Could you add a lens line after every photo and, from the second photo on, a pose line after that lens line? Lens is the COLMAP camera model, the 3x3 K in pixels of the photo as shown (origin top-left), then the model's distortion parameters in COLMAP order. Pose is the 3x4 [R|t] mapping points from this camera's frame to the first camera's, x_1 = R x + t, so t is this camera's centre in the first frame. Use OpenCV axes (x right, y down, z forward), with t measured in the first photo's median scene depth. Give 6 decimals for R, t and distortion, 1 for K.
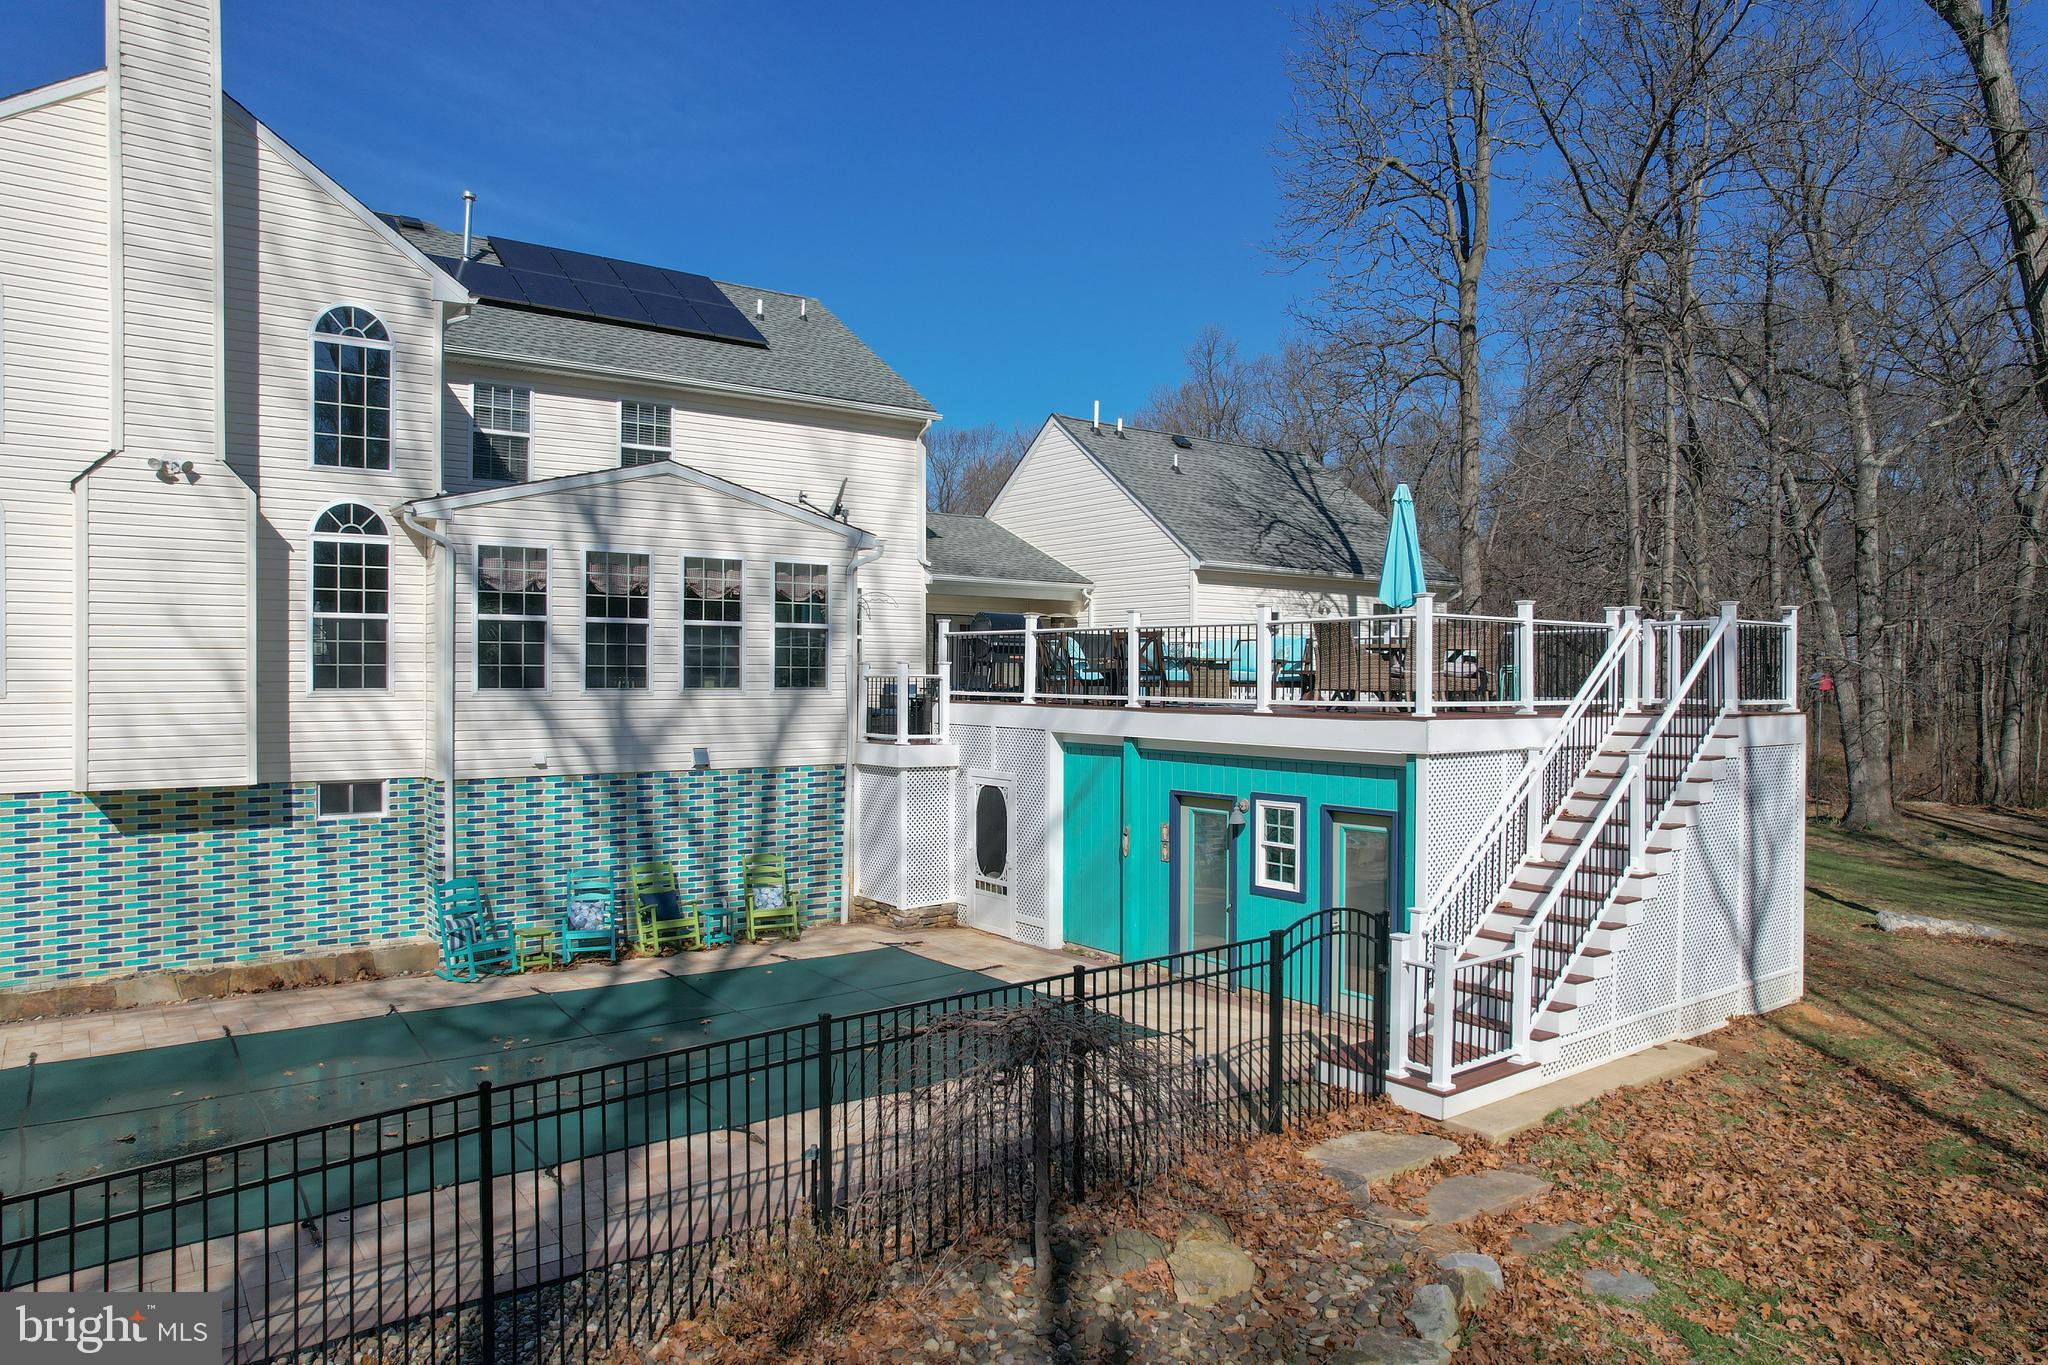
lens RADIAL K [[1307.3, 0, 1025.8], [0, 1307.3, 679.3], [0, 0, 1]] dist [-0.072009, 0.064943]
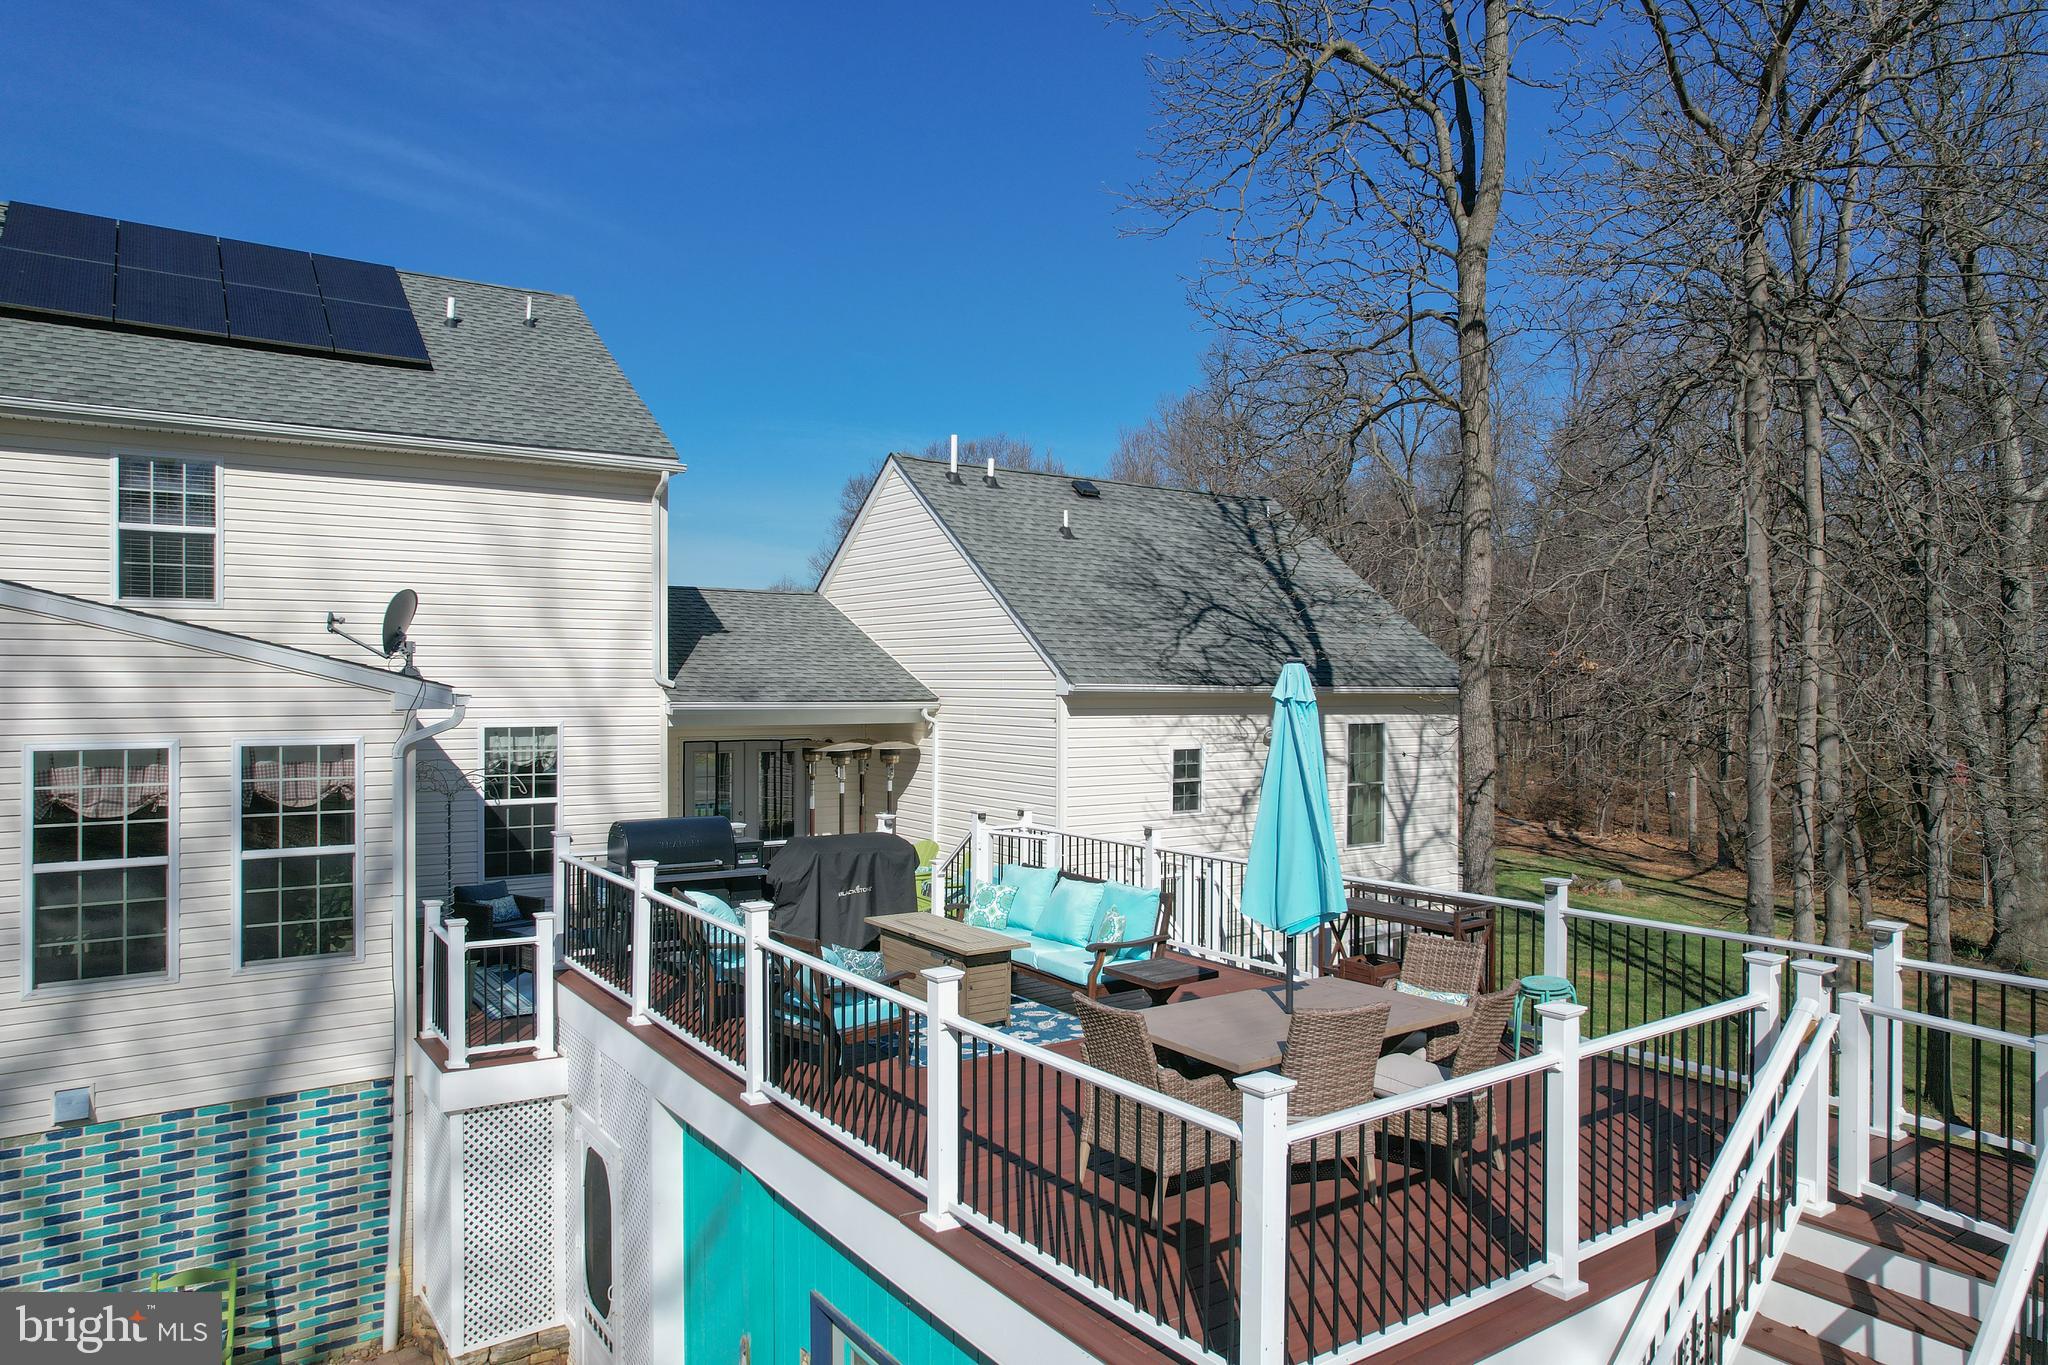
lens RADIAL K [[1307.3, 0, 1025.8], [0, 1307.3, 679.3], [0, 0, 1]] dist [-0.072009, 0.064943]
pose [[0.999480, -0.000036, -0.032231, 0.192716], [-0.000070, 0.999995, -0.003303, -0.131198], [0.032231, 0.003303, 0.999475, 0.492225]]
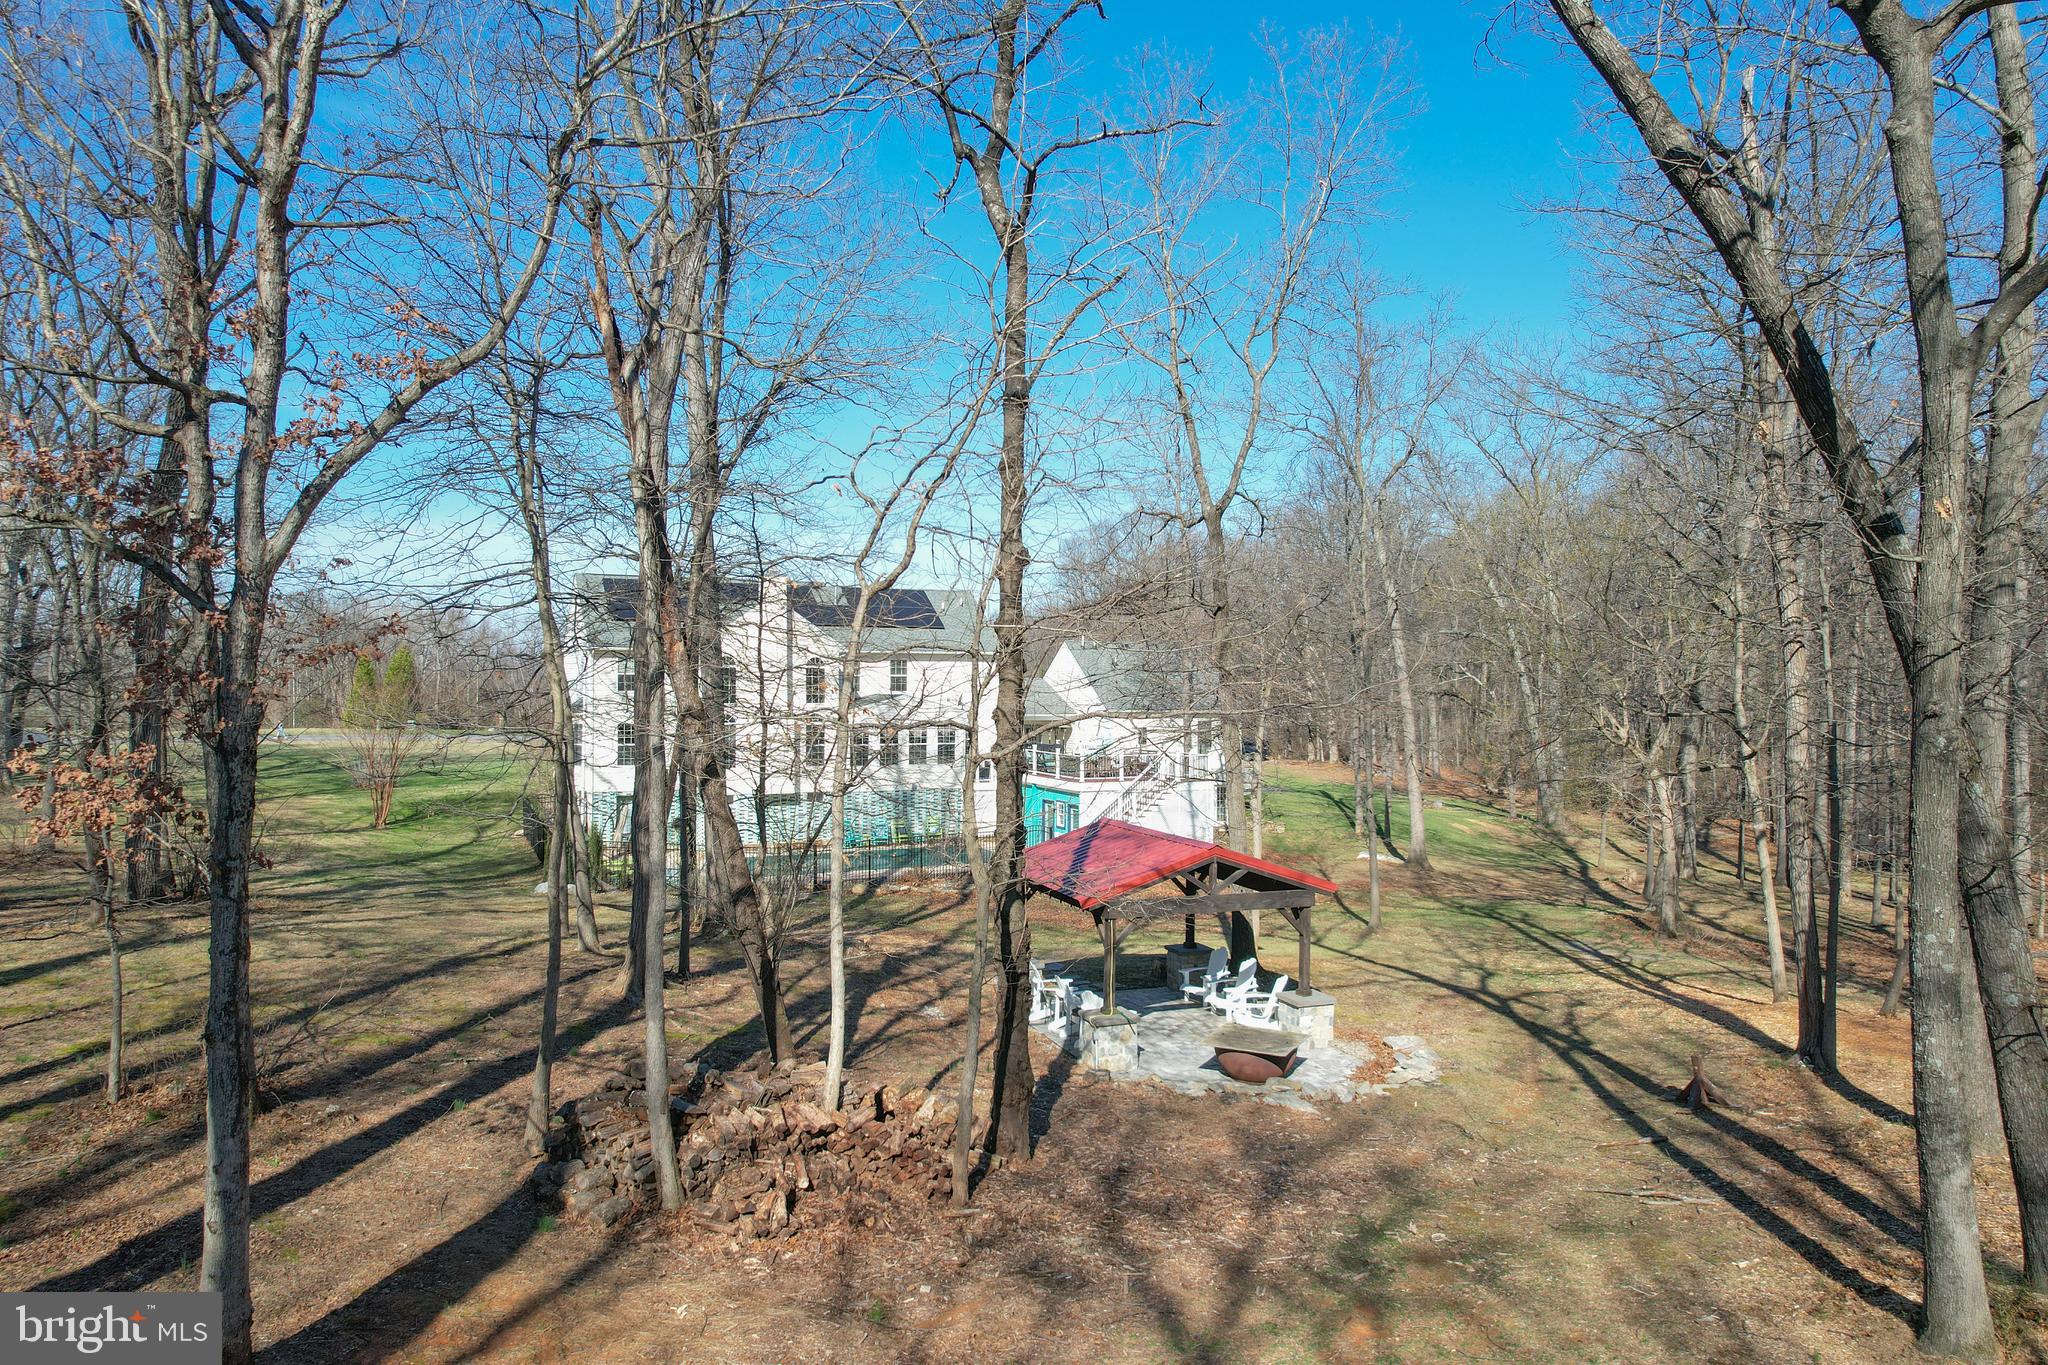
lens RADIAL K [[1307.3, 0, 1025.8], [0, 1307.3, 679.3], [0, 0, 1]] dist [-0.072009, 0.064943]
pose [[0.980656, -0.001822, -0.195730, 0.697085], [0.000085, 0.999961, -0.008882, -0.186139], [0.195739, 0.008694, 0.980618, -2.254420]]
